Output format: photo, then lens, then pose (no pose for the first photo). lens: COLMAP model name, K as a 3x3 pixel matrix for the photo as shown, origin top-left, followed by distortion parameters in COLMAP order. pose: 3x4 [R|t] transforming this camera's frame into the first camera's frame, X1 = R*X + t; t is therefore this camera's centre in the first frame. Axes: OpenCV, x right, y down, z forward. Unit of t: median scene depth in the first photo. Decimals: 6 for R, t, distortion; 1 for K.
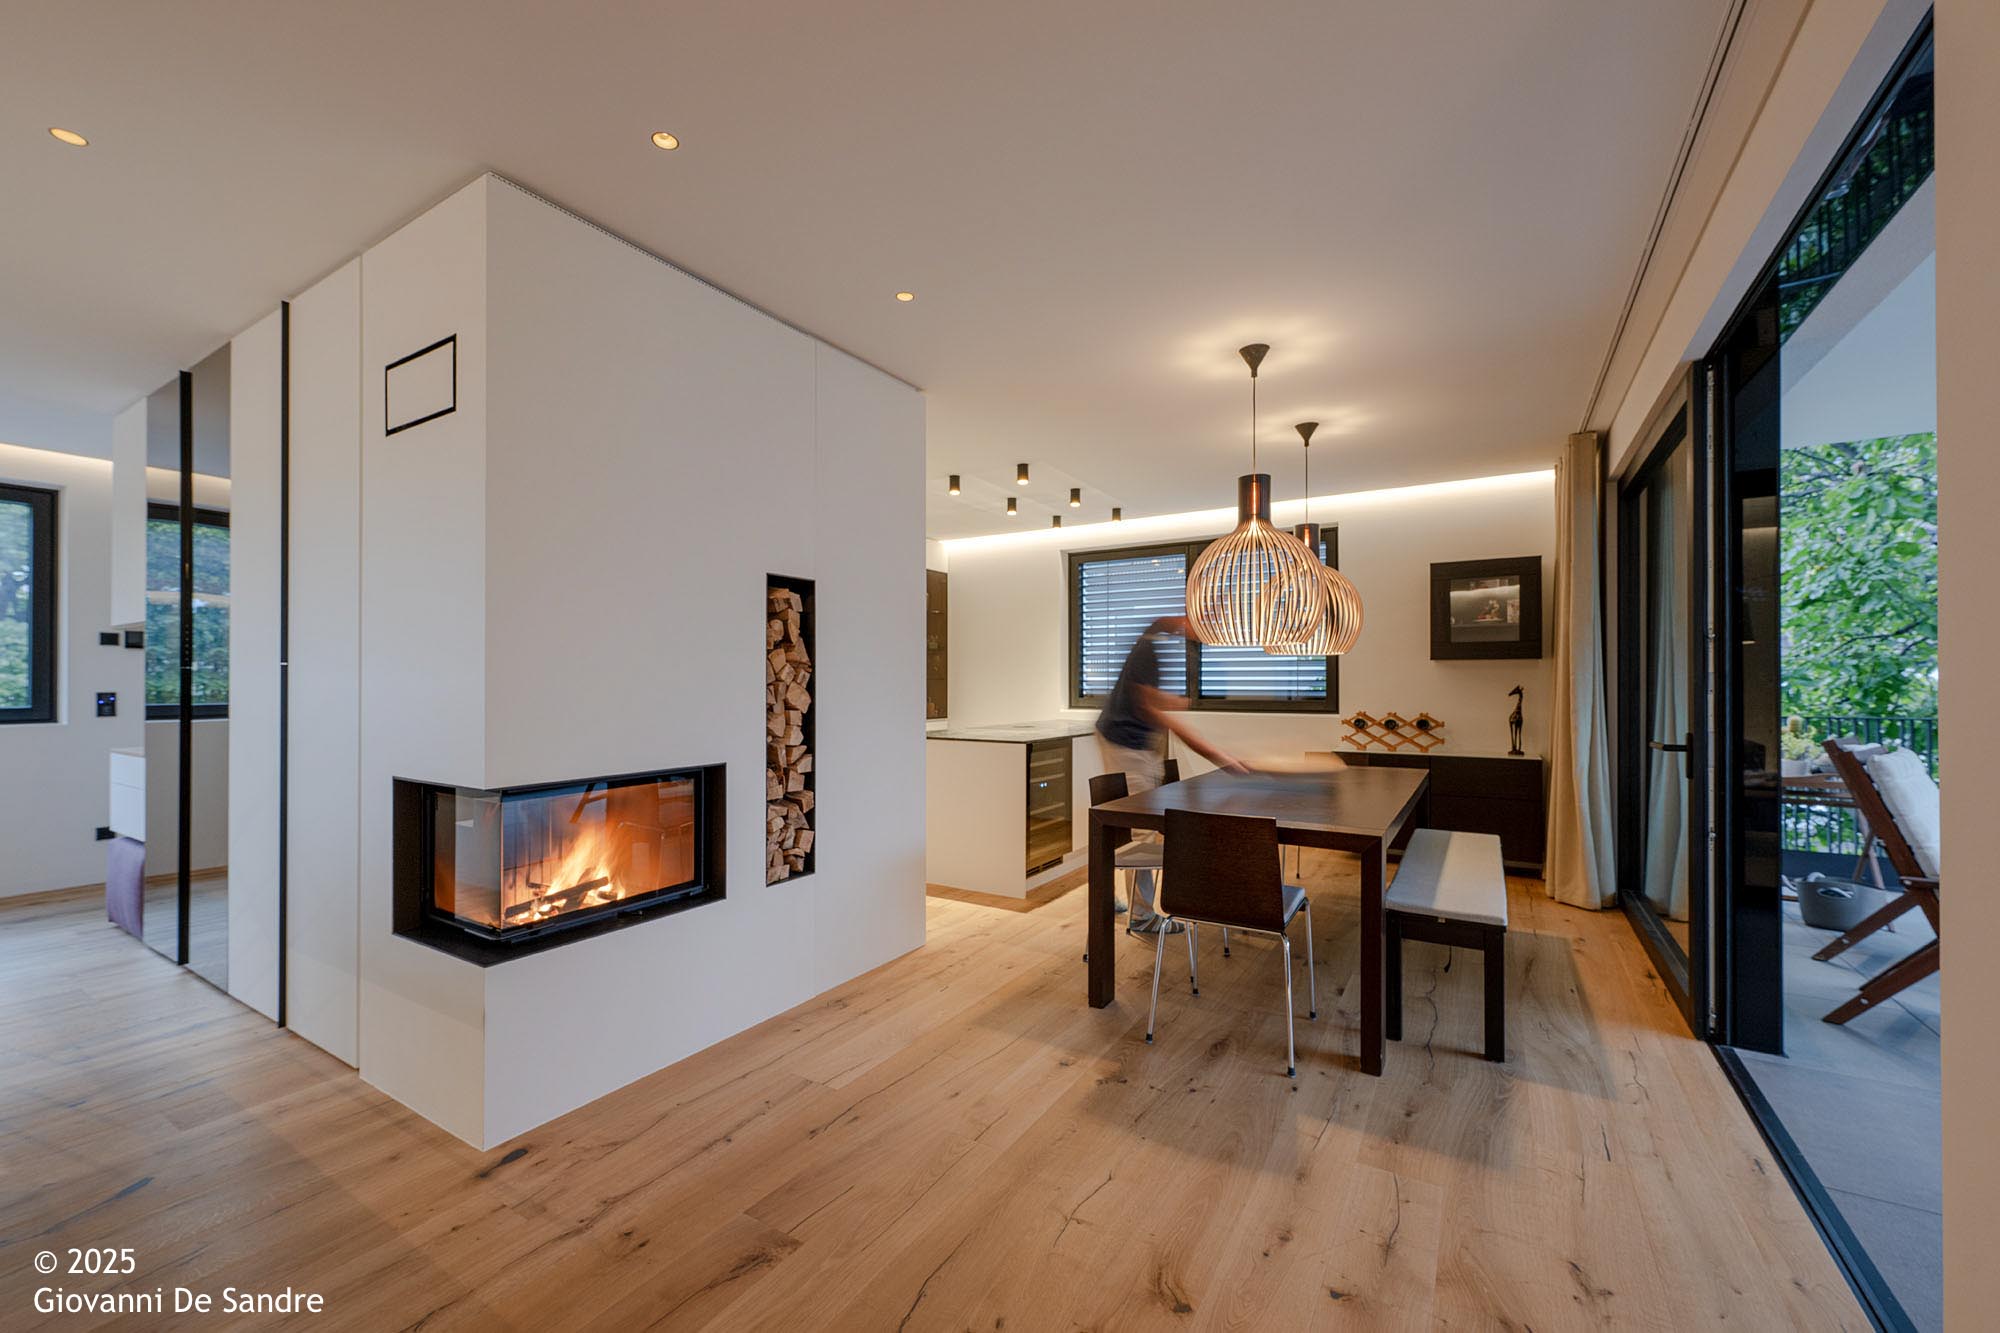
lens RADIAL K [[823.1, 0, 994.7], [0, 823.1, 673.6], [0, 0, 1]] dist [-0.001631, -0.000329]
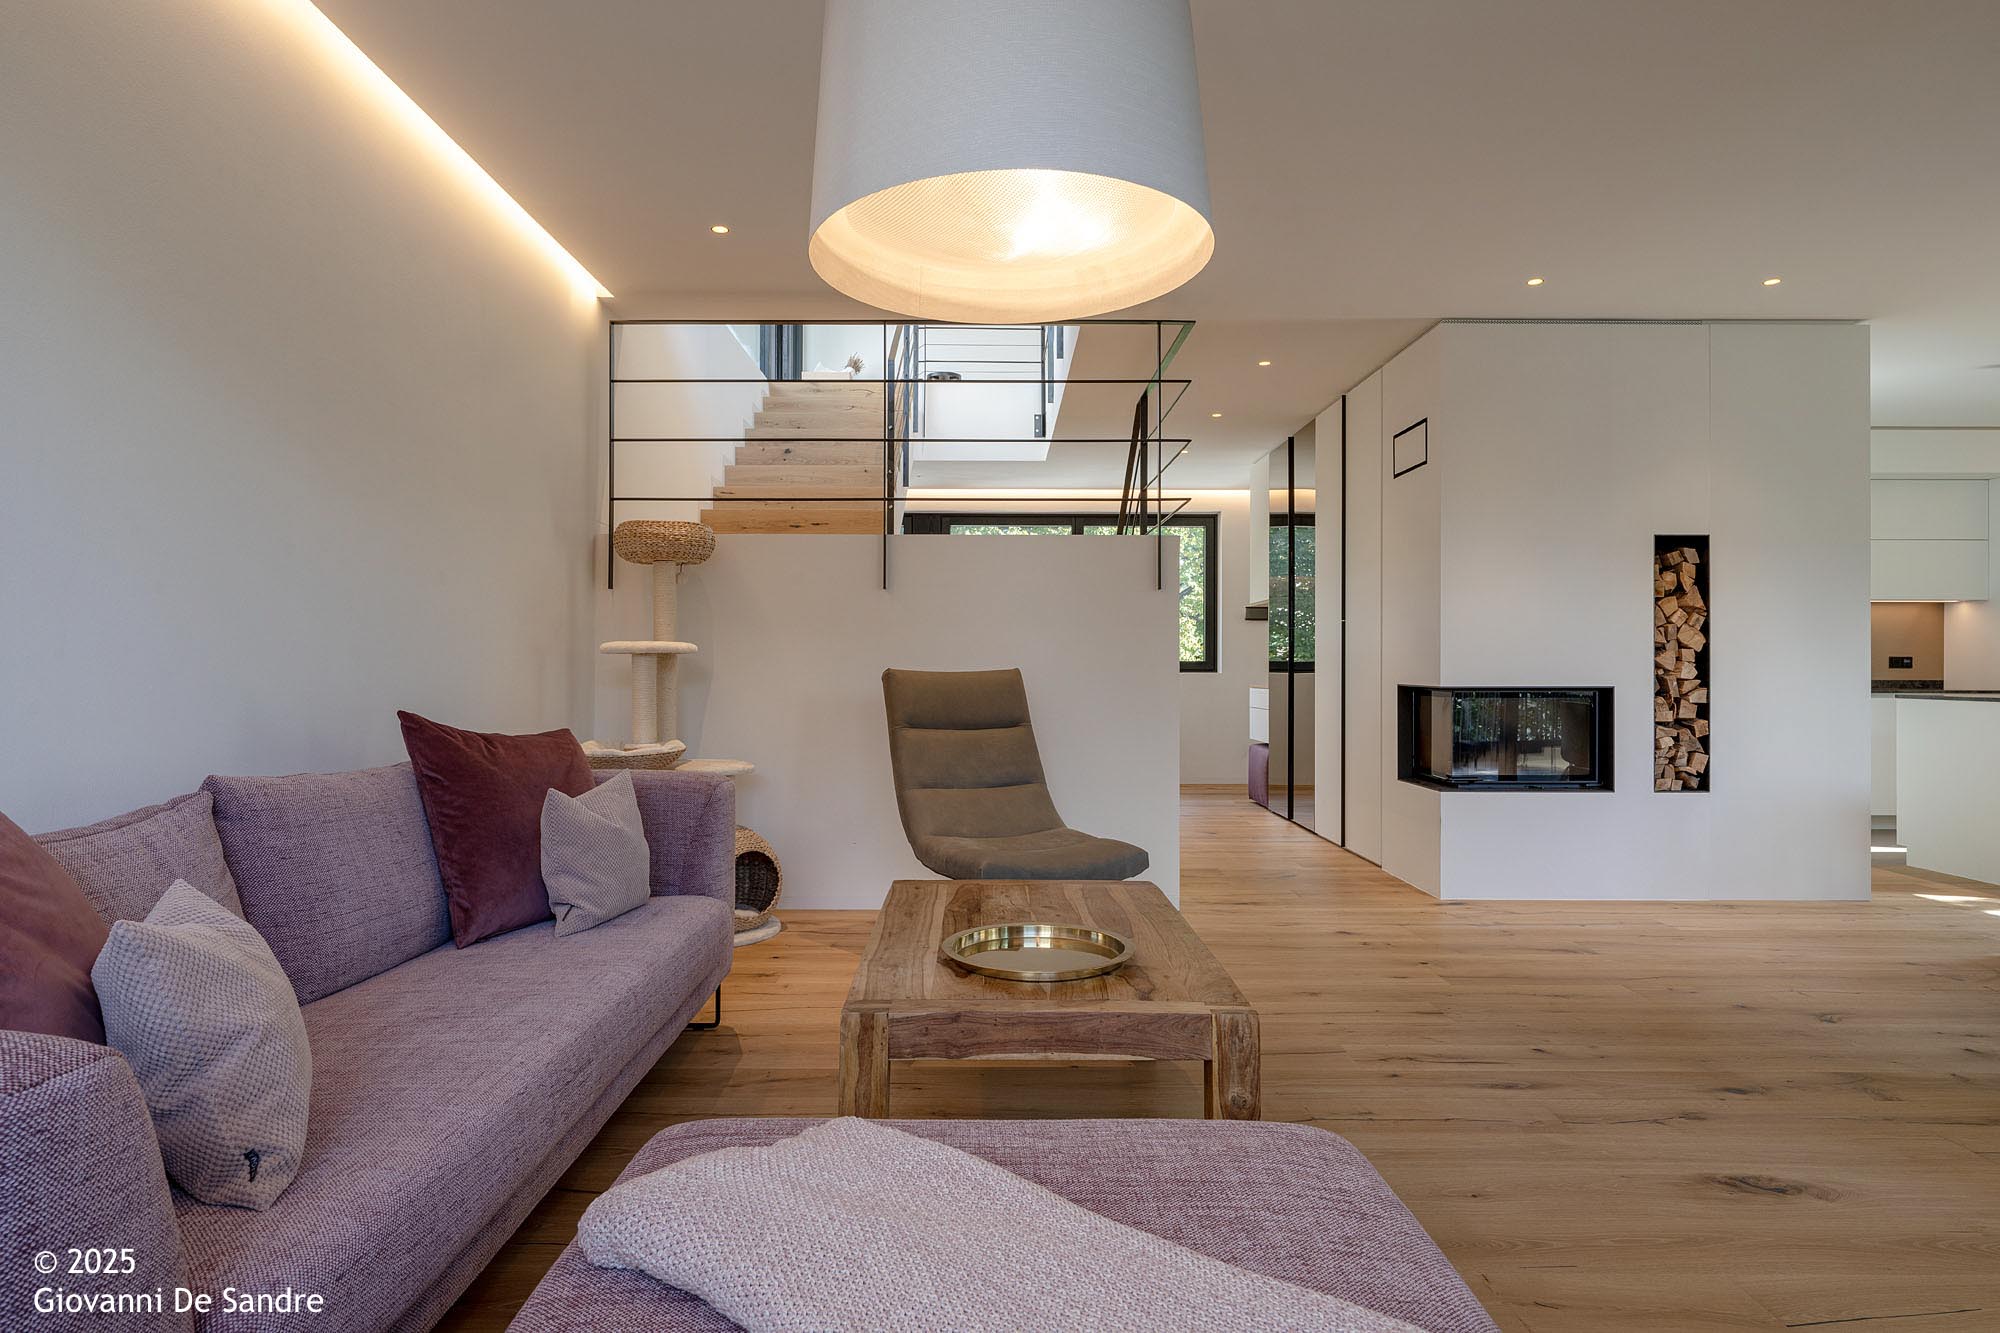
lens RADIAL K [[1151.3, 0, 997.3], [0, 1151.3, 664.2], [0, 0, 1]] dist [-0.000323, 0.000006]
pose [[0.527281, 0.001381, -0.849690, 0.624950], [0.004059, 0.999983, 0.004144, 0.055430], [0.849681, -0.005634, 0.527267, -0.690007]]
